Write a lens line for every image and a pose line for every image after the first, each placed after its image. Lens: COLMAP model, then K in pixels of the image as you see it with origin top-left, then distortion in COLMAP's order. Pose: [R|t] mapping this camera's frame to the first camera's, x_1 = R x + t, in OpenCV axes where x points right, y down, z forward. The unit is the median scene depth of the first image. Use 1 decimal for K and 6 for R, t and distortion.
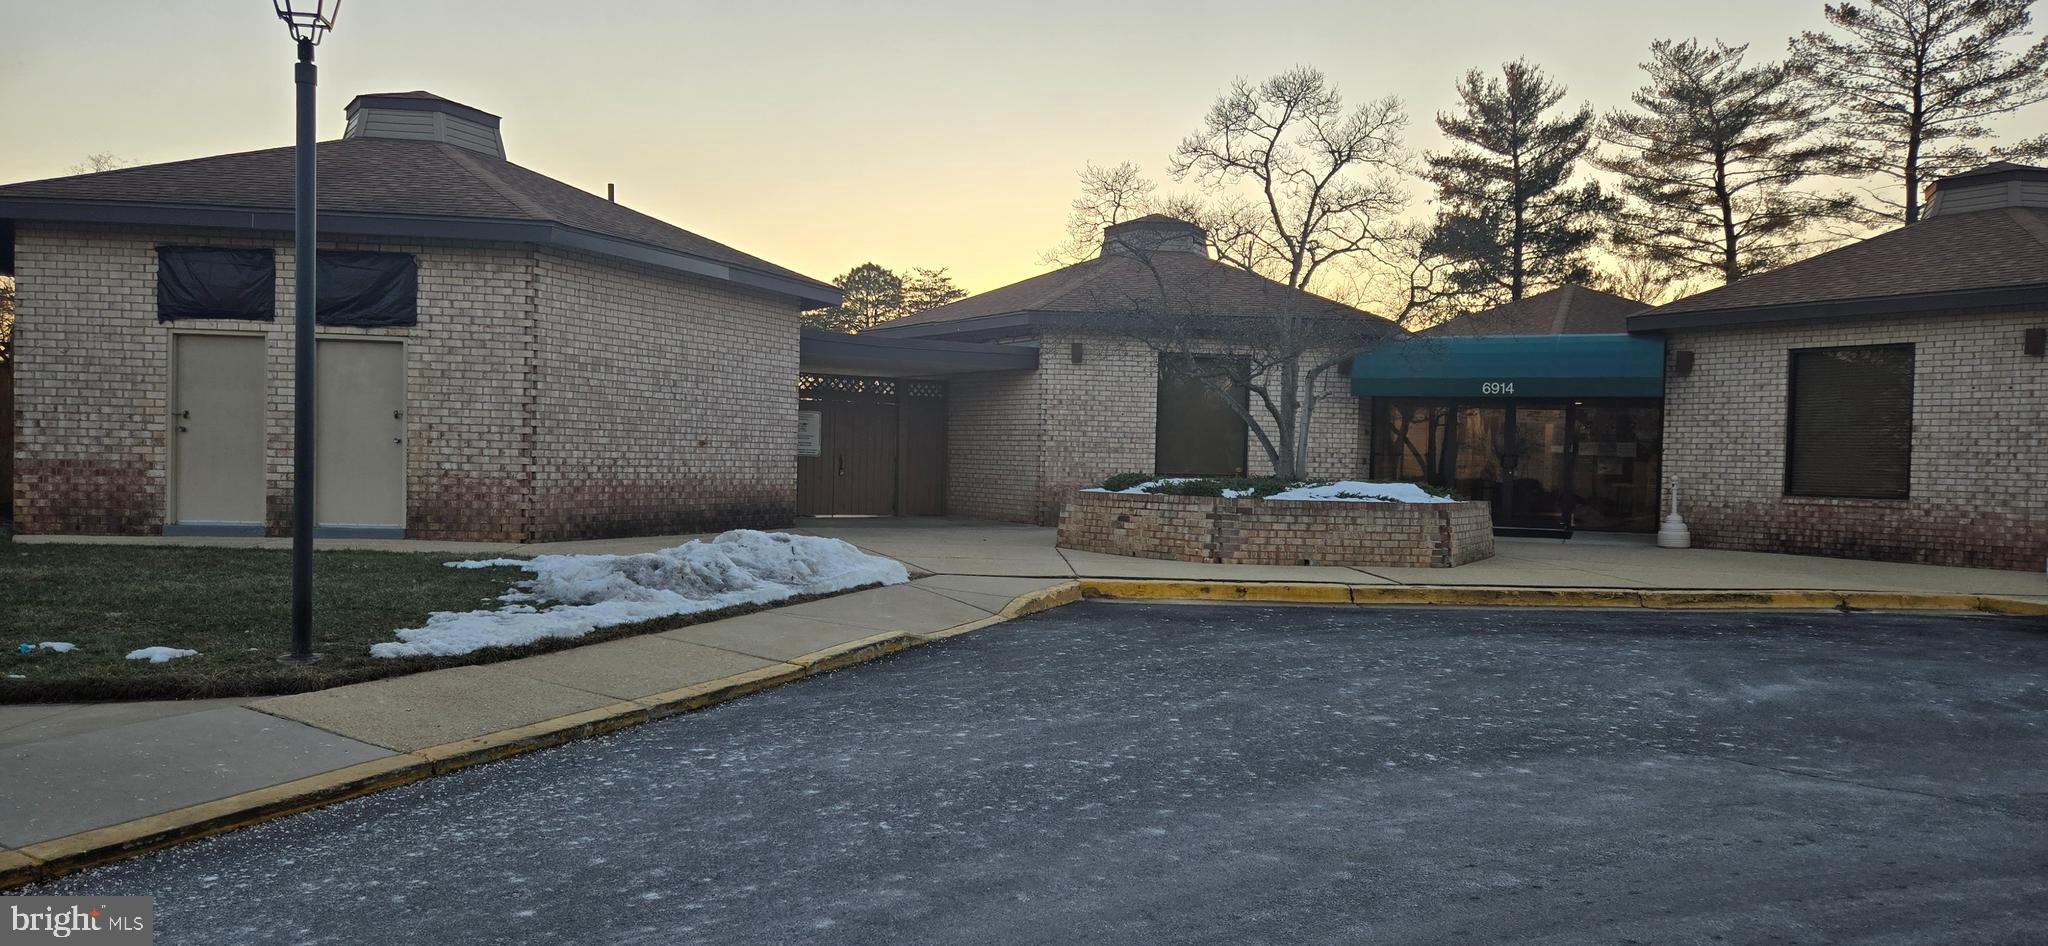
lens RADIAL K [[1135.7, 0, 1023.7], [0, 1135.7, 472.9], [0, 0, 1]] dist [0.032451, -0.000952]
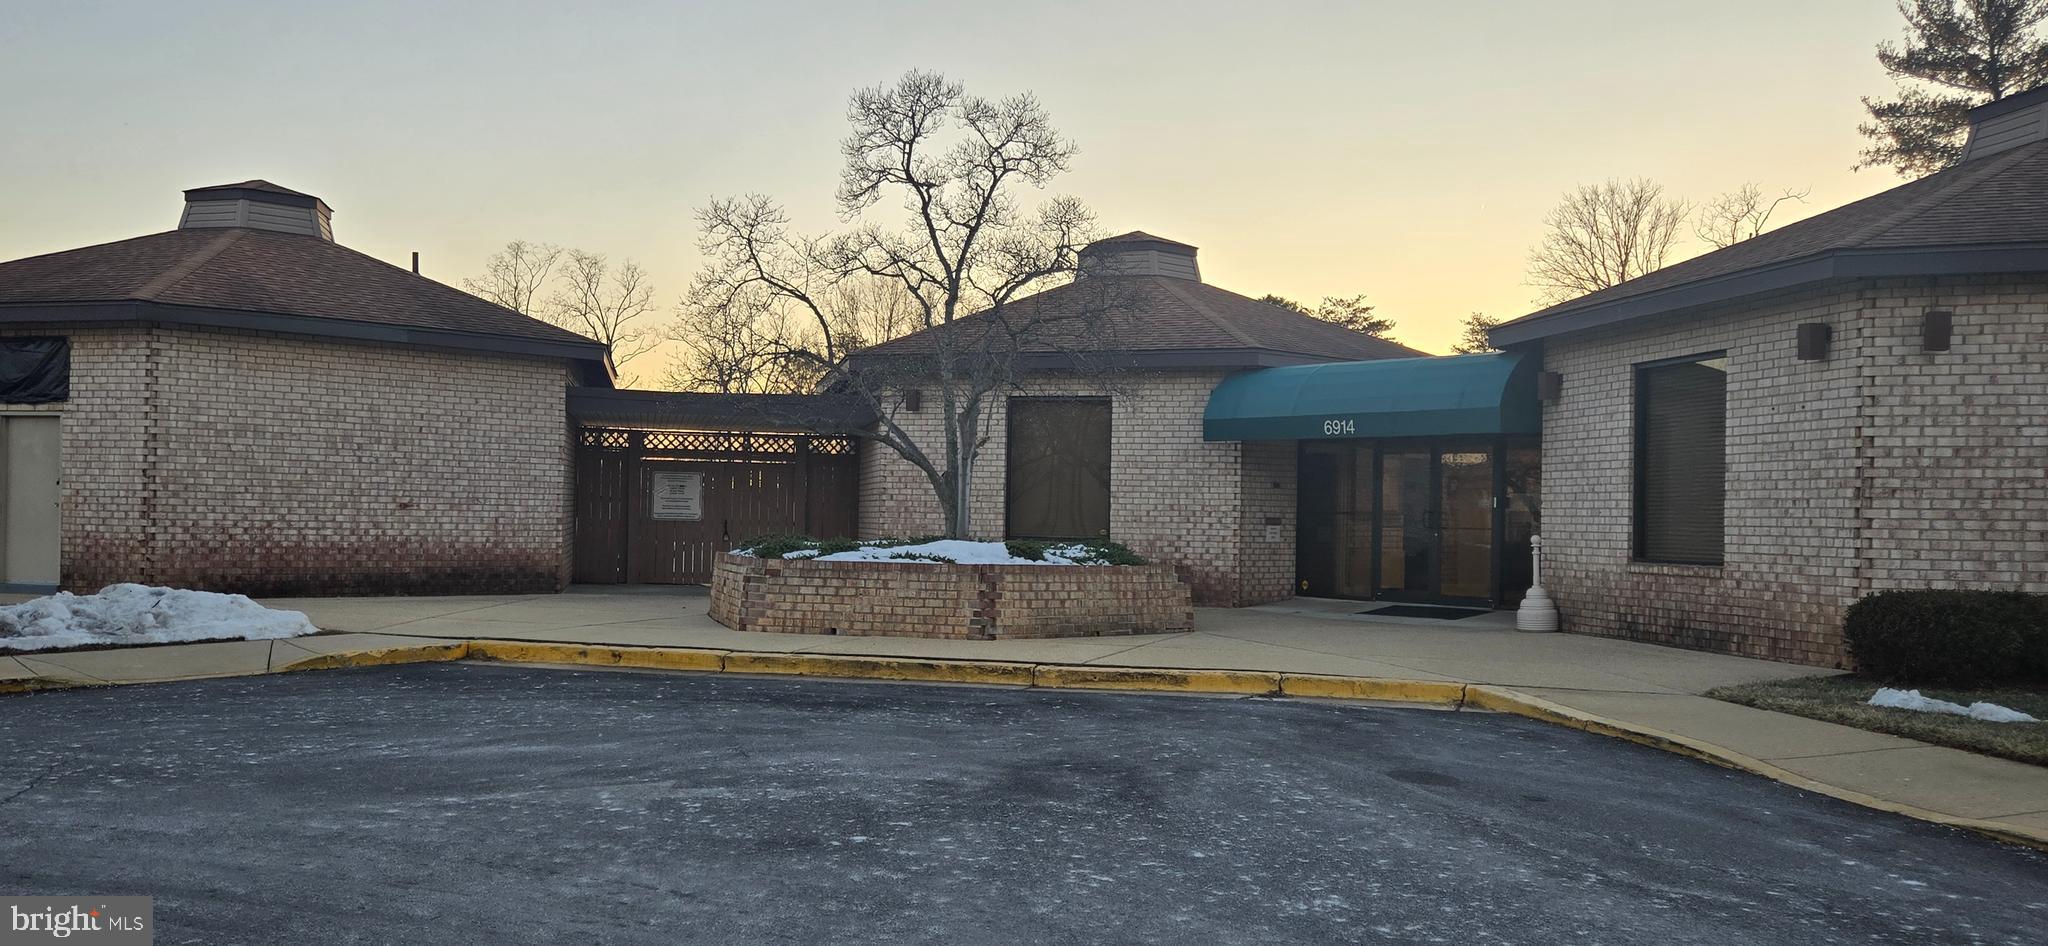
lens RADIAL K [[1369.2, 0, 1024.4], [0, 1369.2, 474.6], [0, 0, 1]] dist [0.076219, -0.065133]
pose [[0.943206, -0.018399, -0.331698, 0.743743], [0.000386, 0.998525, -0.054290, 0.015175], [0.332207, 0.051078, 0.941822, 0.039892]]
